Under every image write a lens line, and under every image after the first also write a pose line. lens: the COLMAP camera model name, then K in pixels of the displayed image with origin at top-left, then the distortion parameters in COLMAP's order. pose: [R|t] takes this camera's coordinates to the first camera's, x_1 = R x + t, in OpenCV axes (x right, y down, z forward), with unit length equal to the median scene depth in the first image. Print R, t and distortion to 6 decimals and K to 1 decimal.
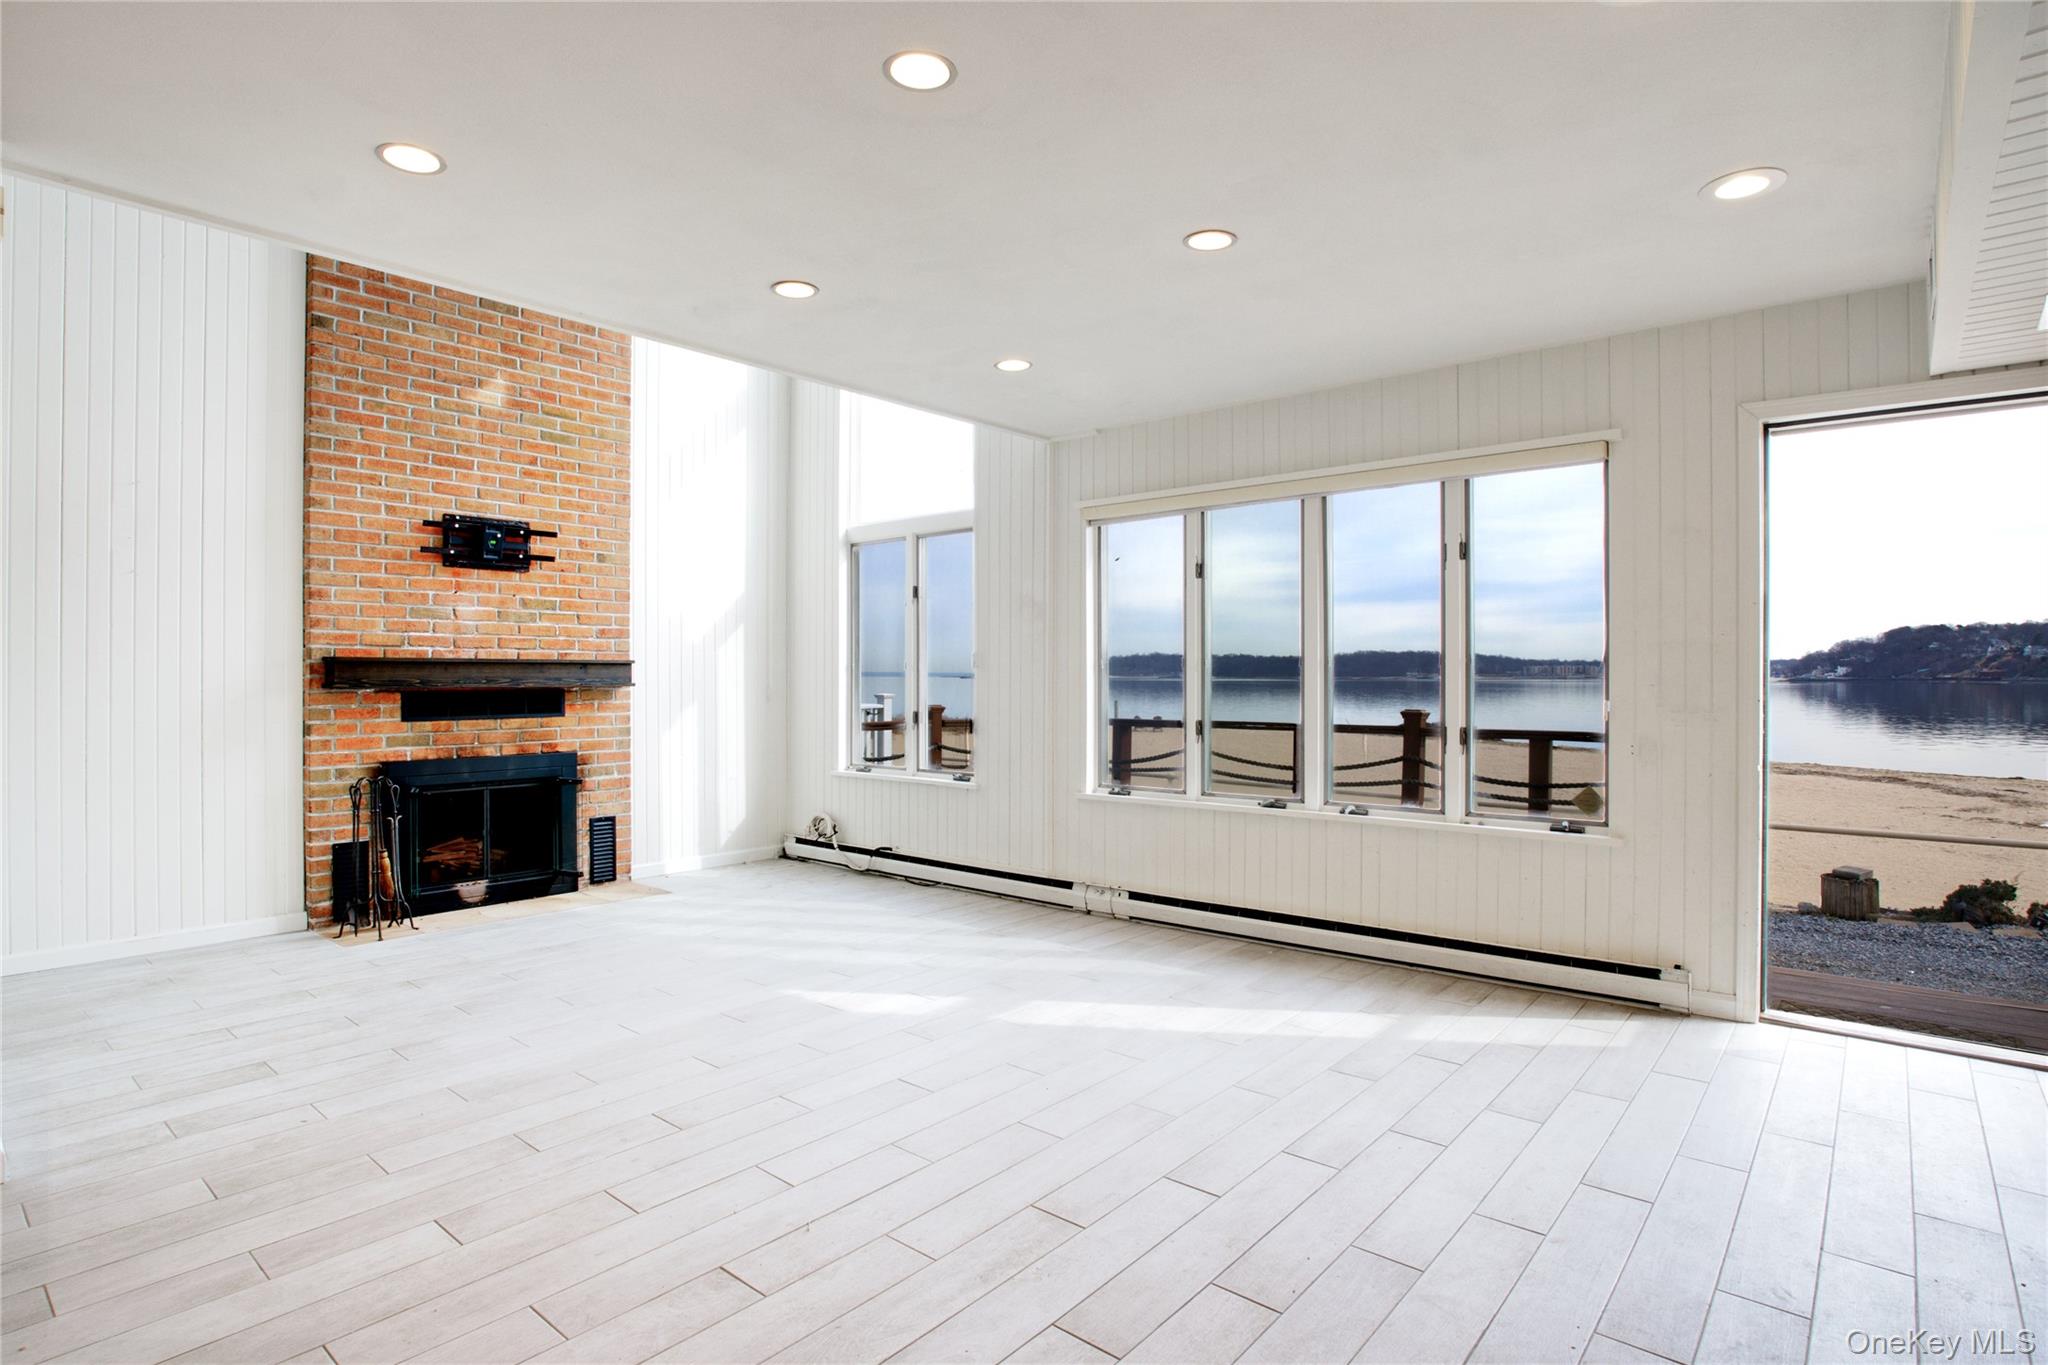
lens RADIAL K [[1045.4, 0, 1043.4], [0, 1045.4, 673.4], [0, 0, 1]] dist [-0.011058, 0.000025]
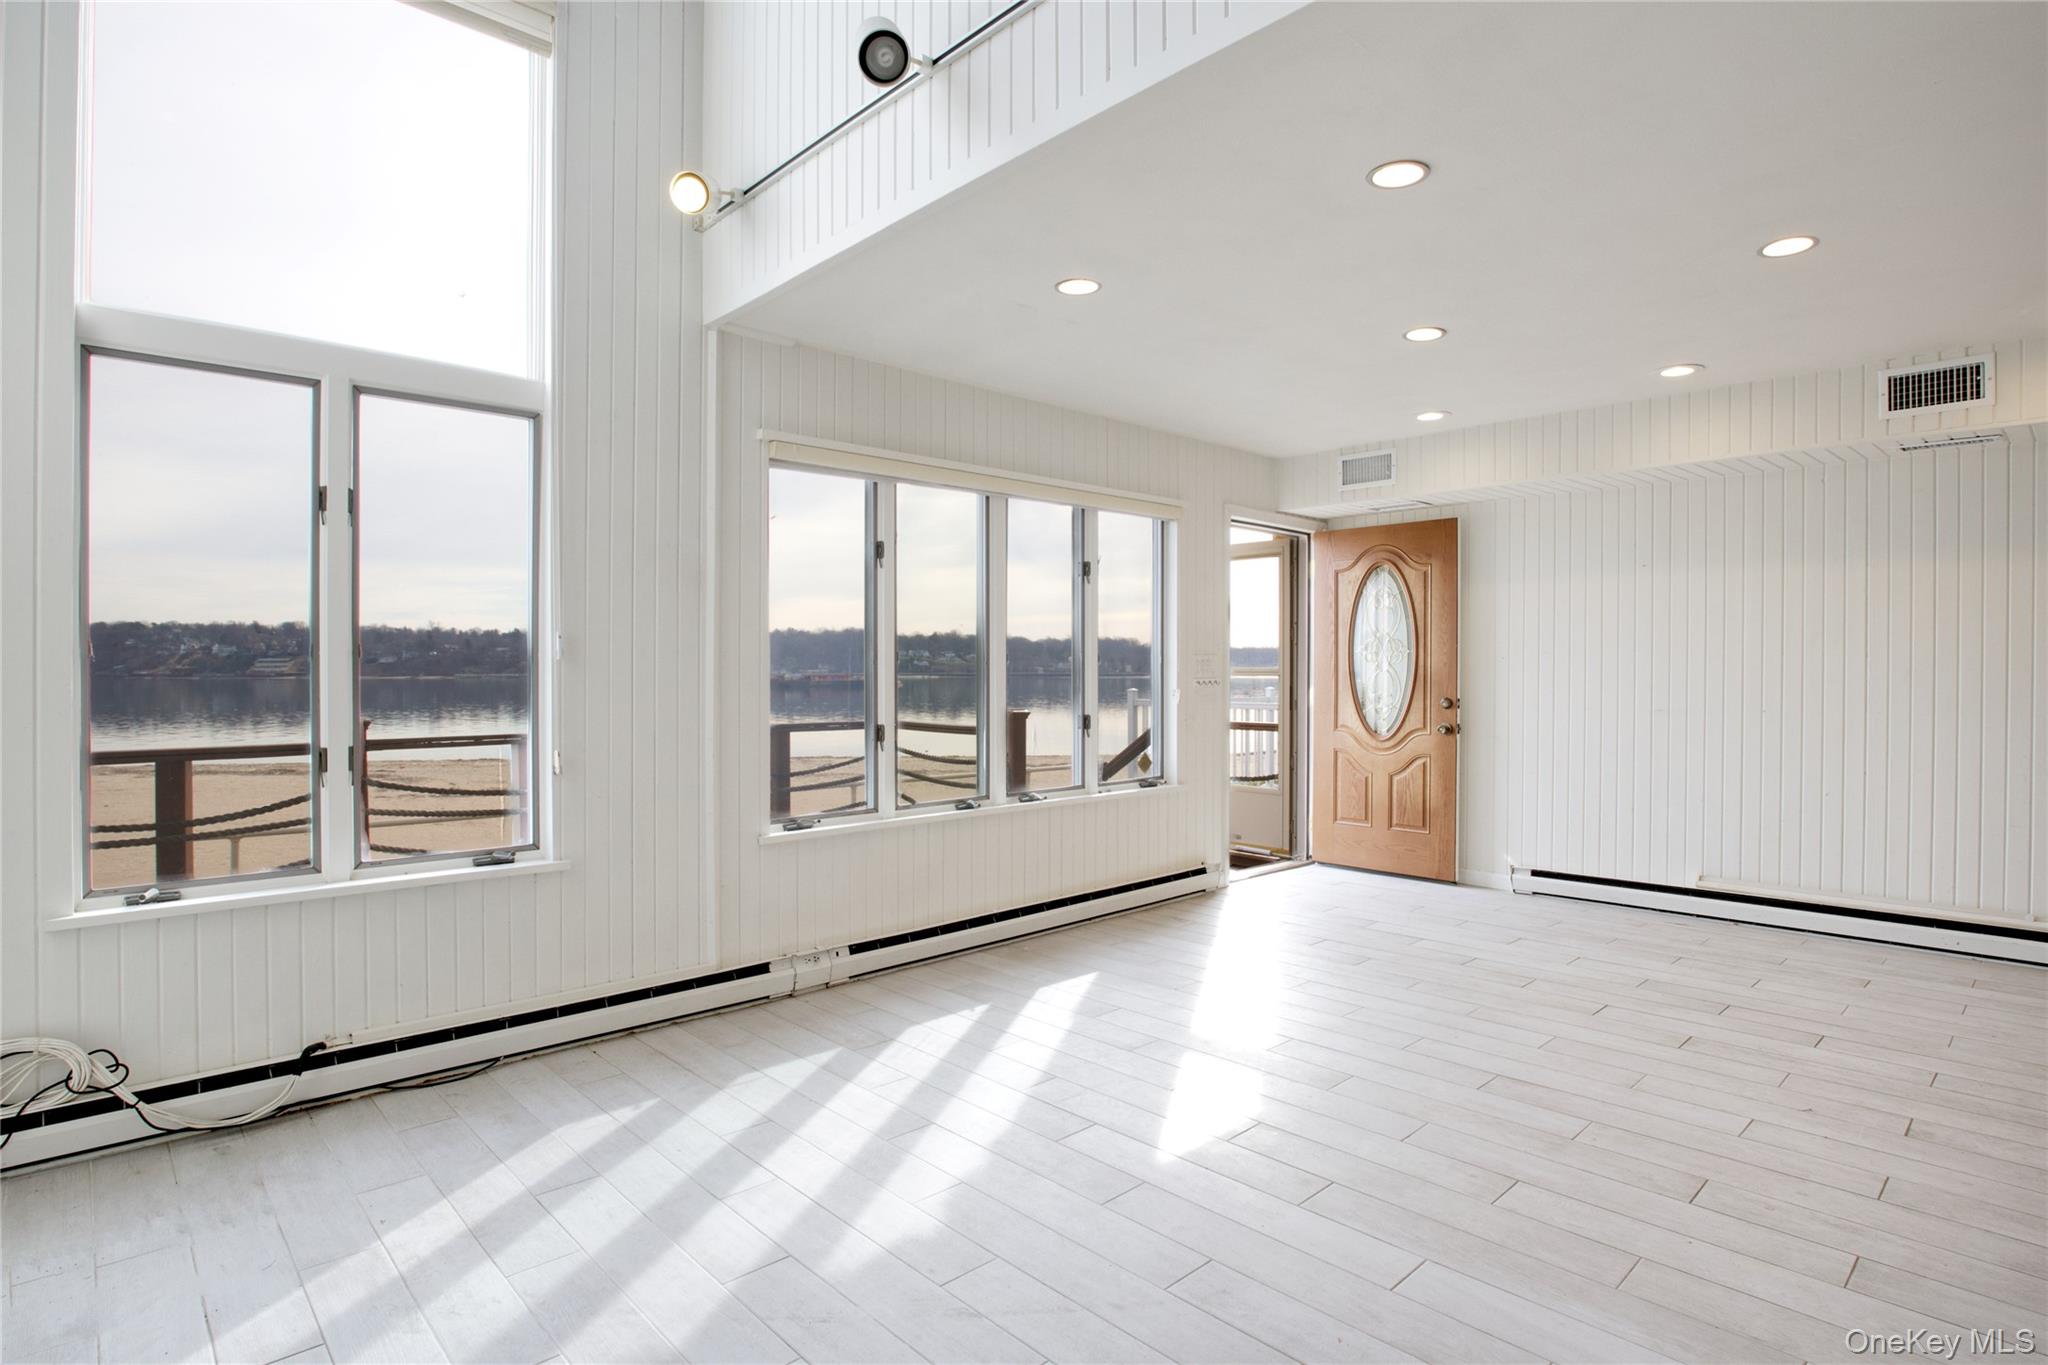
lens RADIAL K [[1045.4, 0, 1037.7], [0, 1045.4, 686.5], [0, 0, 1]] dist [-0.011058, 0.000025]
pose [[0.134804, -0.014841, 0.990761, -0.545806], [-0.000642, 0.999886, 0.015065, 0.000417], [-0.990872, -0.002667, 0.134779, 0.604609]]
